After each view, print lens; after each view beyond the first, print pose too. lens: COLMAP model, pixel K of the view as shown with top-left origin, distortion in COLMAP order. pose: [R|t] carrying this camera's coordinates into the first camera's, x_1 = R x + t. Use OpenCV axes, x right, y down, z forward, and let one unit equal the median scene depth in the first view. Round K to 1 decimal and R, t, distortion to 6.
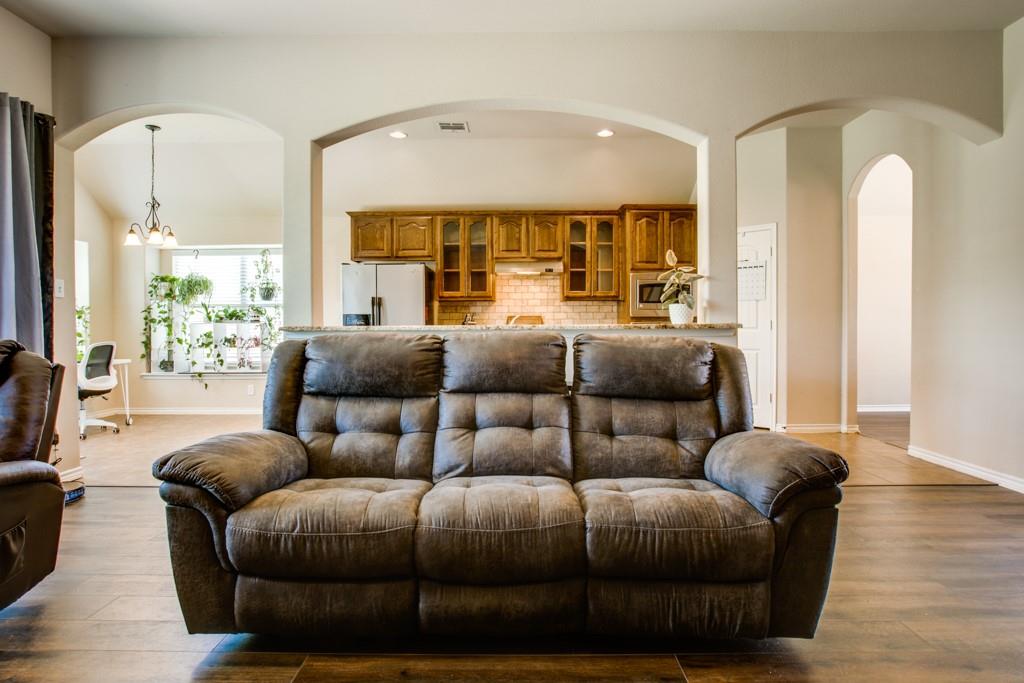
lens RADIAL K [[574.9, 0, 519.7], [0, 574.9, 339.0], [0, 0, 1]] dist [-0.047053, 0.011510]
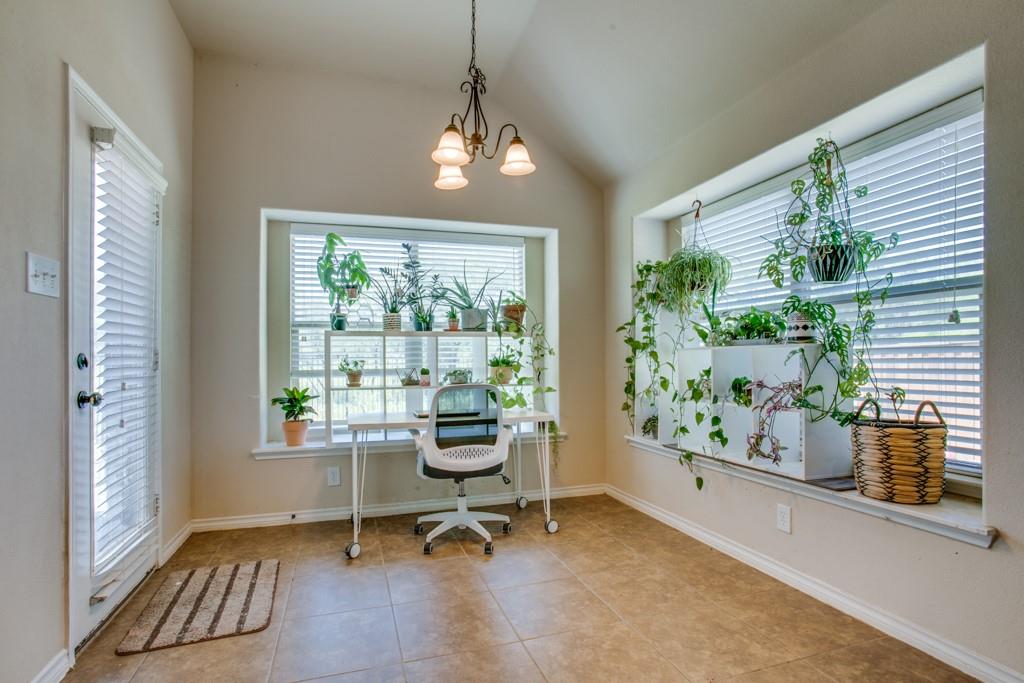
lens RADIAL K [[506.4, 0, 502.4], [0, 506.4, 355.5], [0, 0, 1]] dist [-0.045004, 0.019237]
pose [[0.305035, -0.004673, -0.952330, -0.220941], [-0.016639, 0.999809, -0.010235, -0.015169], [0.952196, 0.018968, 0.304900, 0.752262]]
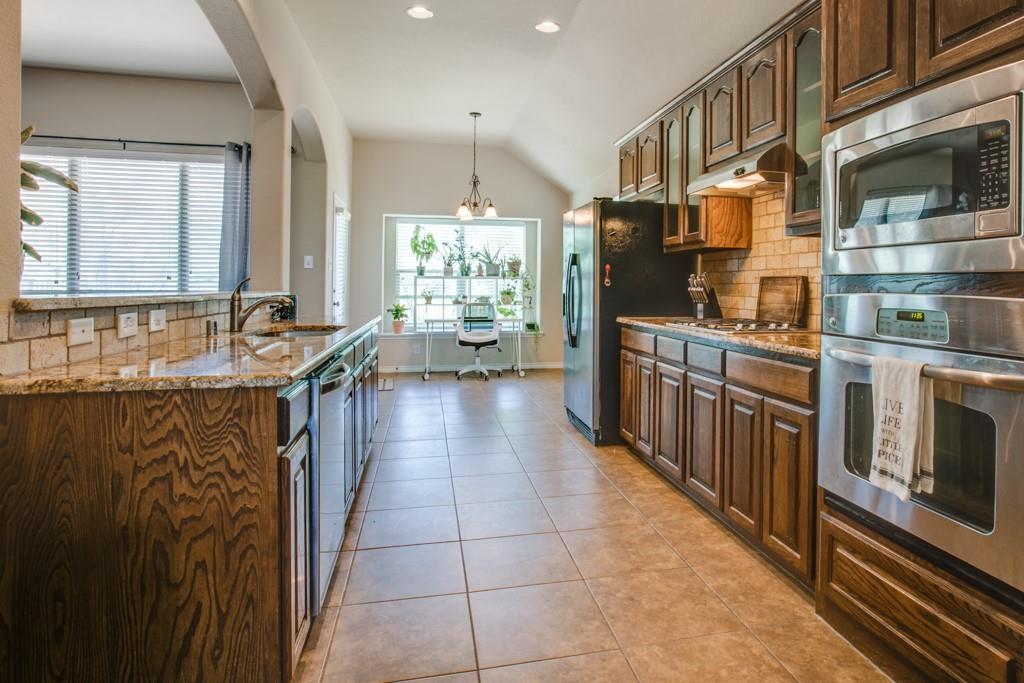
lens RADIAL K [[601.7, 0, 548.8], [0, 601.7, 283.0], [0, 0, 1]] dist [-0.008936, 0.000882]
pose [[0.209515, -0.001889, -0.977804, 0.465188], [-0.031827, 0.999455, -0.008750, -0.025273], [0.977287, 0.032954, 0.209341, 0.748248]]
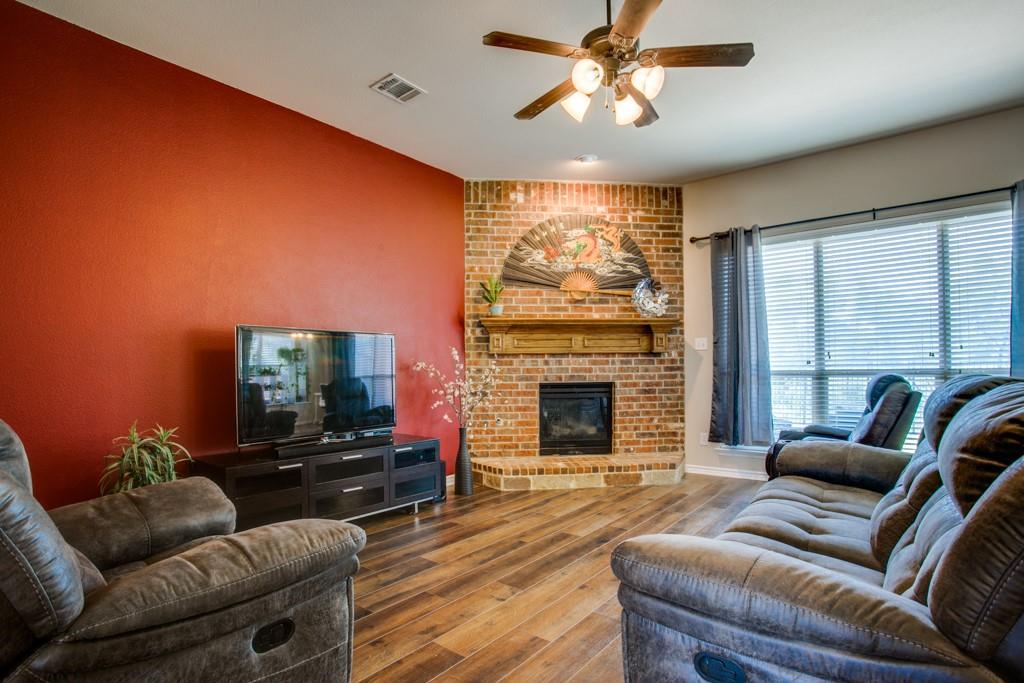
lens RADIAL K [[522.7, 0, 499.2], [0, 522.7, 370.2], [0, 0, 1]] dist [-0.051090, 0.012794]
pose [[-0.615304, 0.010099, -0.788225, 0.352708], [-0.004535, 0.999856, 0.016351, -0.010845], [0.788277, 0.013635, -0.615170, 0.362867]]
